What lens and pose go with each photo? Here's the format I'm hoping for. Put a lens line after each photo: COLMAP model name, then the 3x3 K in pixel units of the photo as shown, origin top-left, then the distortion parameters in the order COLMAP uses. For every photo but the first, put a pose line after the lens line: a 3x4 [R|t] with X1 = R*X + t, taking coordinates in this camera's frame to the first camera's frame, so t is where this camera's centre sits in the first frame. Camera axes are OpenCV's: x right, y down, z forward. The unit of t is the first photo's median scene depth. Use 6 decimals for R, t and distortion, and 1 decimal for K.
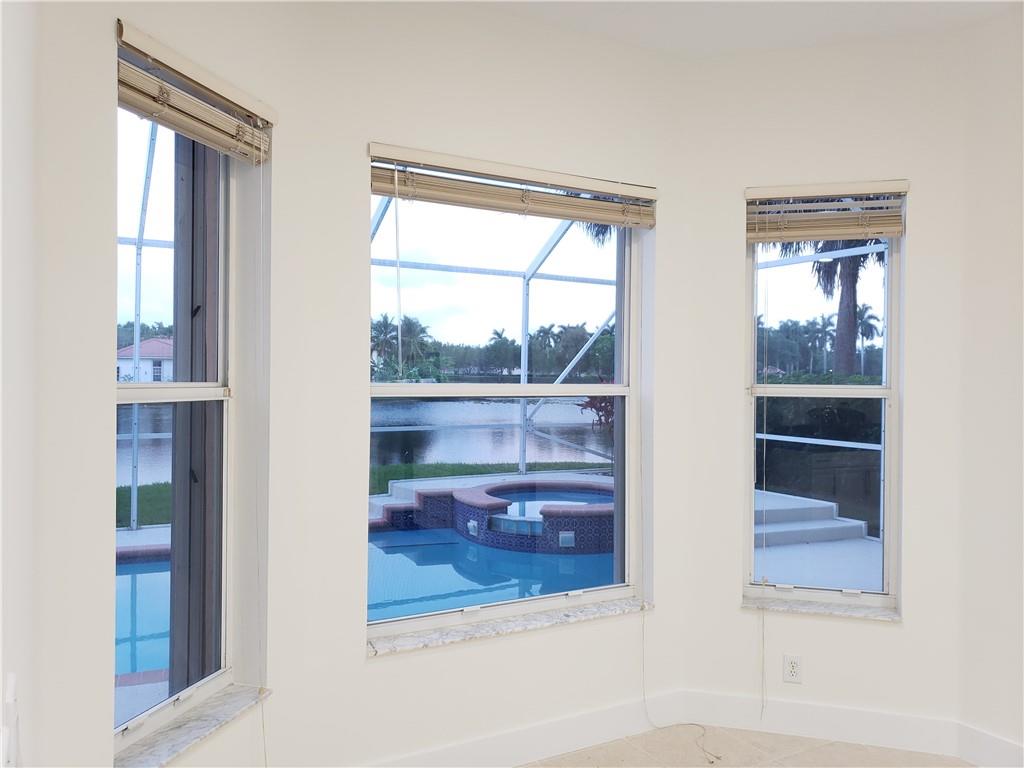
lens RADIAL K [[774.7, 0, 510.5], [0, 774.7, 388.5], [0, 0, 1]] dist [0.034176, -0.004915]
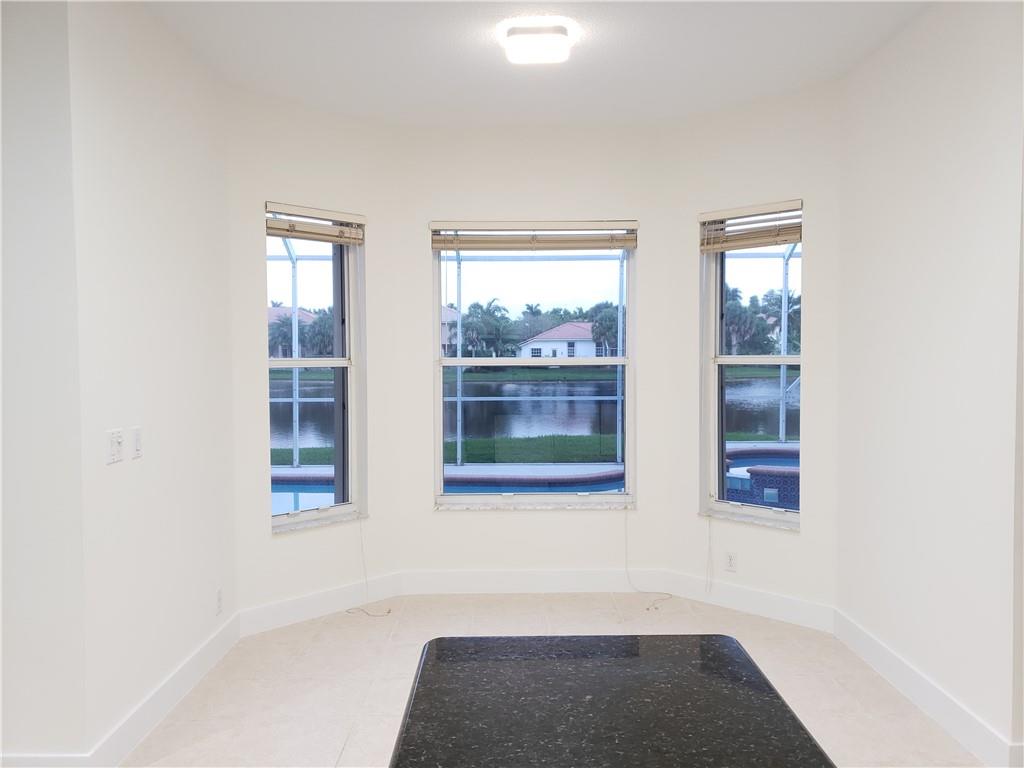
lens RADIAL K [[774.7, 0, 511.0], [0, 774.7, 383.1], [0, 0, 1]] dist [0.034176, -0.004915]
pose [[0.868874, 0.003846, -0.495018, 0.675396], [0.006952, 0.999776, 0.019970, 0.013660], [0.494984, -0.020793, 0.868653, -0.362927]]
